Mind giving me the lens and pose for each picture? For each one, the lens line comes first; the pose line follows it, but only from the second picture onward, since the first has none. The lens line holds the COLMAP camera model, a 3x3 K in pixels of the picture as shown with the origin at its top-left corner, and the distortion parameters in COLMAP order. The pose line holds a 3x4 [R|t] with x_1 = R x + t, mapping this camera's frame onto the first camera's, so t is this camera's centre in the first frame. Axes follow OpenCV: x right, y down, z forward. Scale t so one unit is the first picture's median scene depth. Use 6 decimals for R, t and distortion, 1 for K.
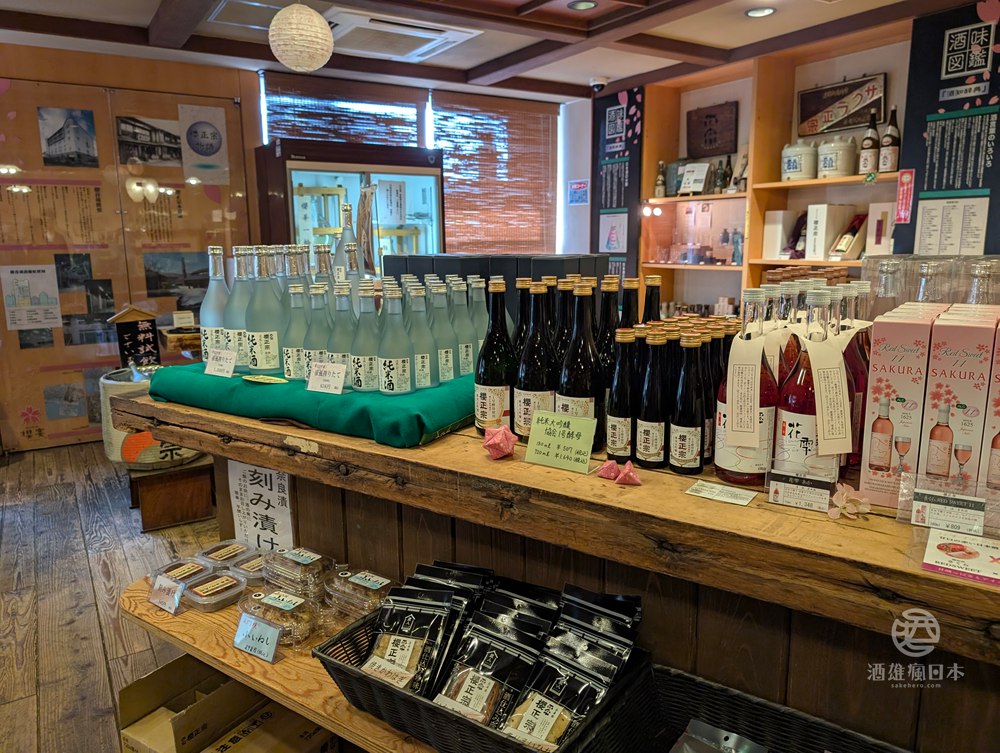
lens RADIAL K [[716.0, 0, 502.1], [0, 716.0, 377.2], [0, 0, 1]] dist [-0.010289, -0.000881]
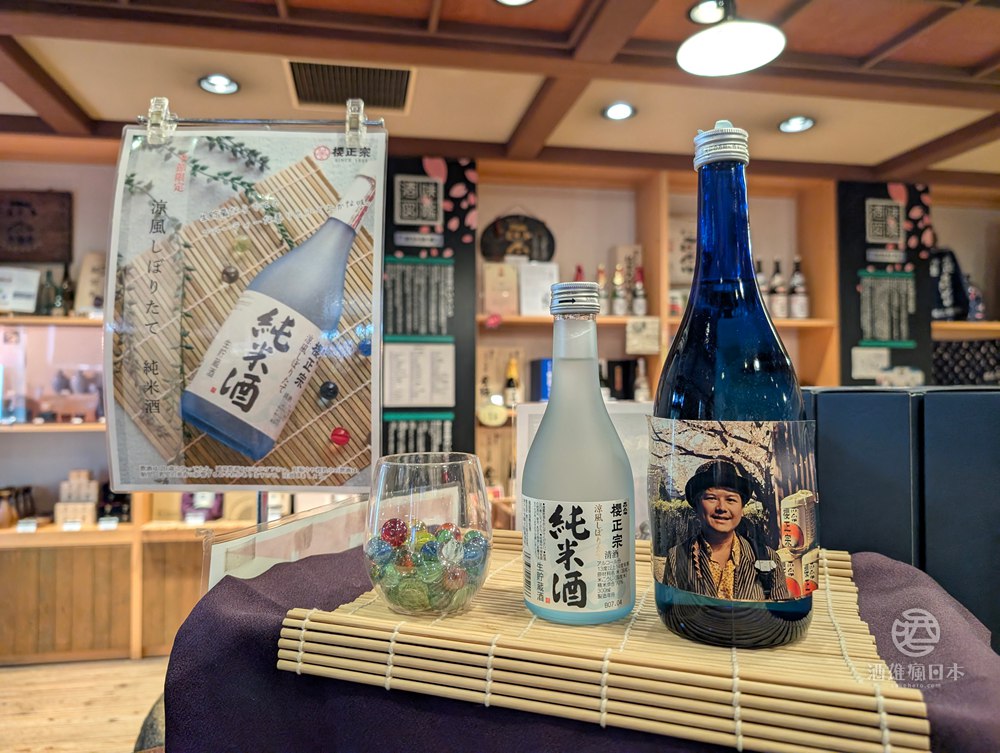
lens RADIAL K [[796.6, 0, 497.5], [0, 796.6, 377.0], [0, 0, 1]] dist [-0.003180, -0.003175]
pose [[0.367296, 0.011922, 0.930028, -0.350019], [0.174850, 0.981205, -0.081631, -0.102707], [-0.913521, 0.192598, 0.358308, 0.539043]]
